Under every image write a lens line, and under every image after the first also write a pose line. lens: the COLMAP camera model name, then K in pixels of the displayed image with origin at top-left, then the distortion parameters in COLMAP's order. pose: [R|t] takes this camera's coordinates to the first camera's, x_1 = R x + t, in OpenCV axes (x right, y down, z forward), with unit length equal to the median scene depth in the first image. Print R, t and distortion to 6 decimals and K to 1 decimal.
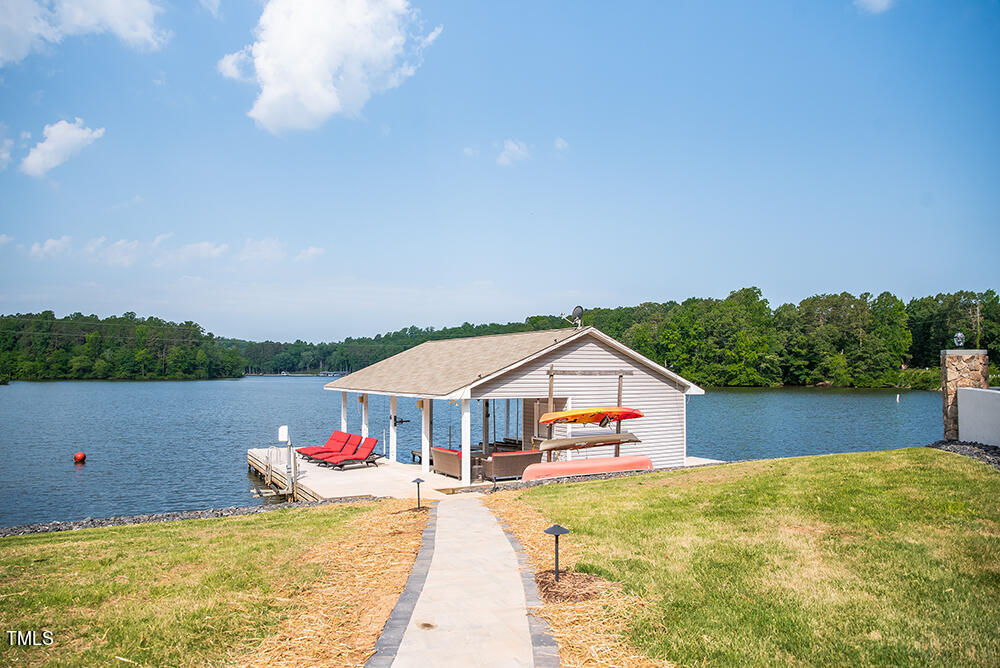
lens RADIAL K [[717.0, 0, 503.9], [0, 717.0, 340.6], [0, 0, 1]] dist [-0.124951, 0.106514]
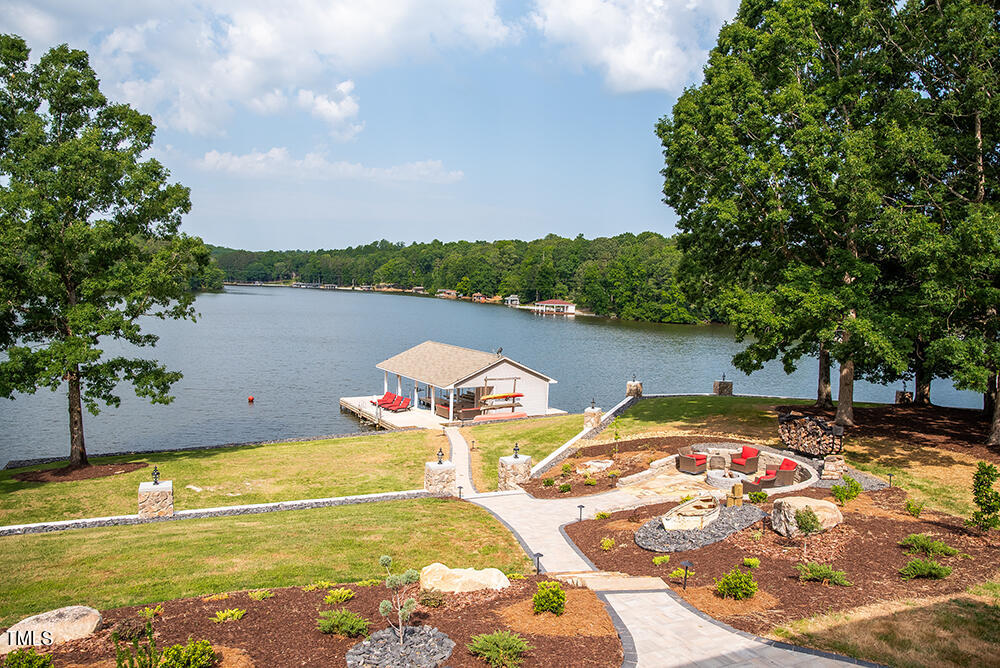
lens RADIAL K [[717.0, 0, 503.9], [0, 717.0, 340.6], [0, 0, 1]] dist [-0.124951, 0.106514]
pose [[0.998254, 0.032698, 0.049195, -0.000910], [-0.038639, 0.991390, 0.125113, -0.279384], [-0.044681, -0.126795, 0.990922, -1.014367]]
